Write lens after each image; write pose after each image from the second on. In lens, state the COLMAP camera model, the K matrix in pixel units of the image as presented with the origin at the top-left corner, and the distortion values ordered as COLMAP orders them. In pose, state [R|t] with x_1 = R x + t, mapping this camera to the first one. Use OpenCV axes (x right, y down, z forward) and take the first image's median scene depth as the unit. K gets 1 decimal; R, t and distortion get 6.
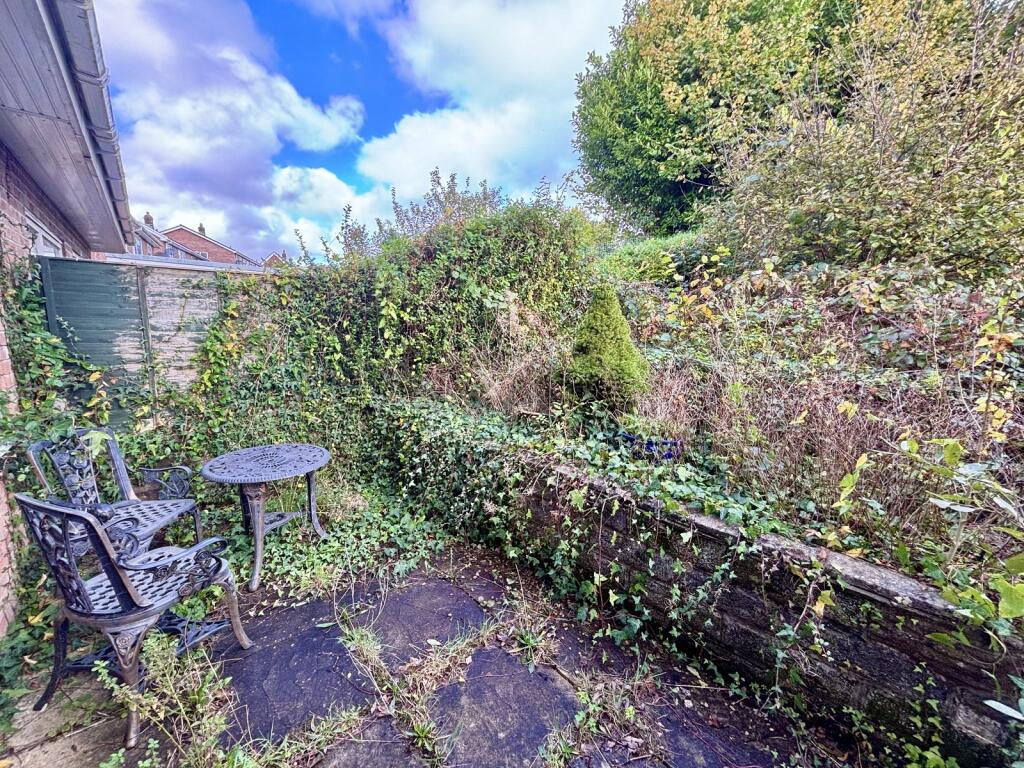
lens RADIAL K [[412.6, 0, 509.5], [0, 412.6, 383.3], [0, 0, 1]] dist [0.005271, -0.000215]
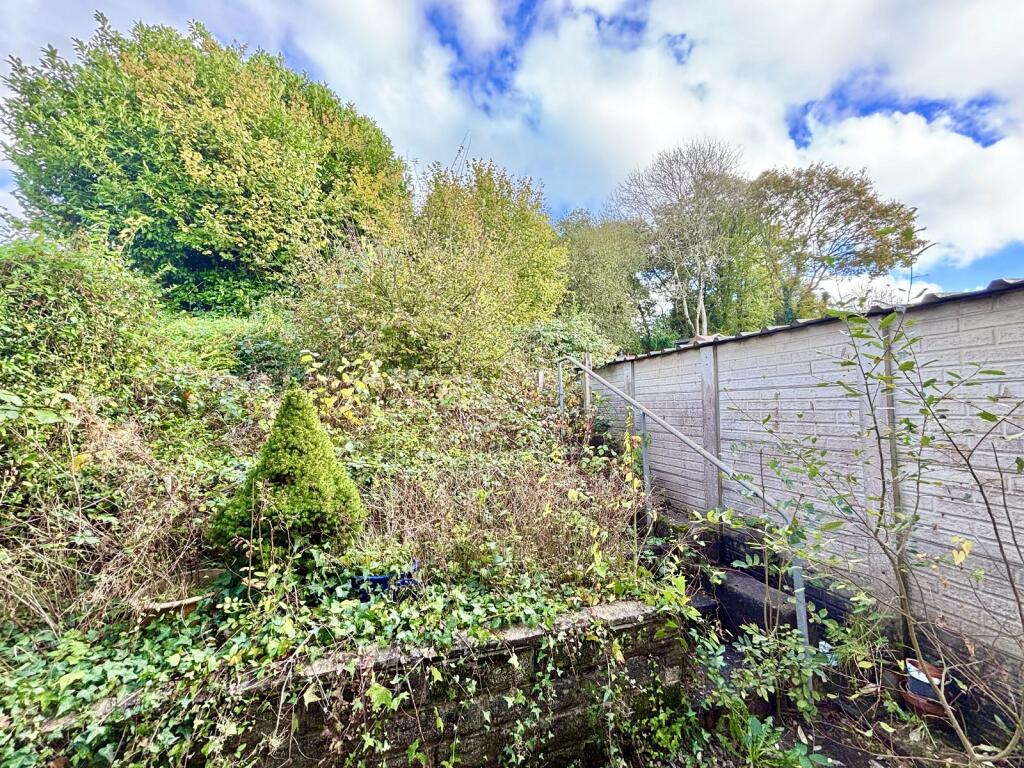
lens RADIAL K [[412.6, 0, 509.5], [0, 412.6, 383.3], [0, 0, 1]] dist [0.005271, -0.000215]
pose [[0.437722, 0.024585, 0.898774, -0.282883], [0.149881, 0.983644, -0.099901, -0.107001], [-0.886530, 0.178438, 0.426878, 0.285963]]
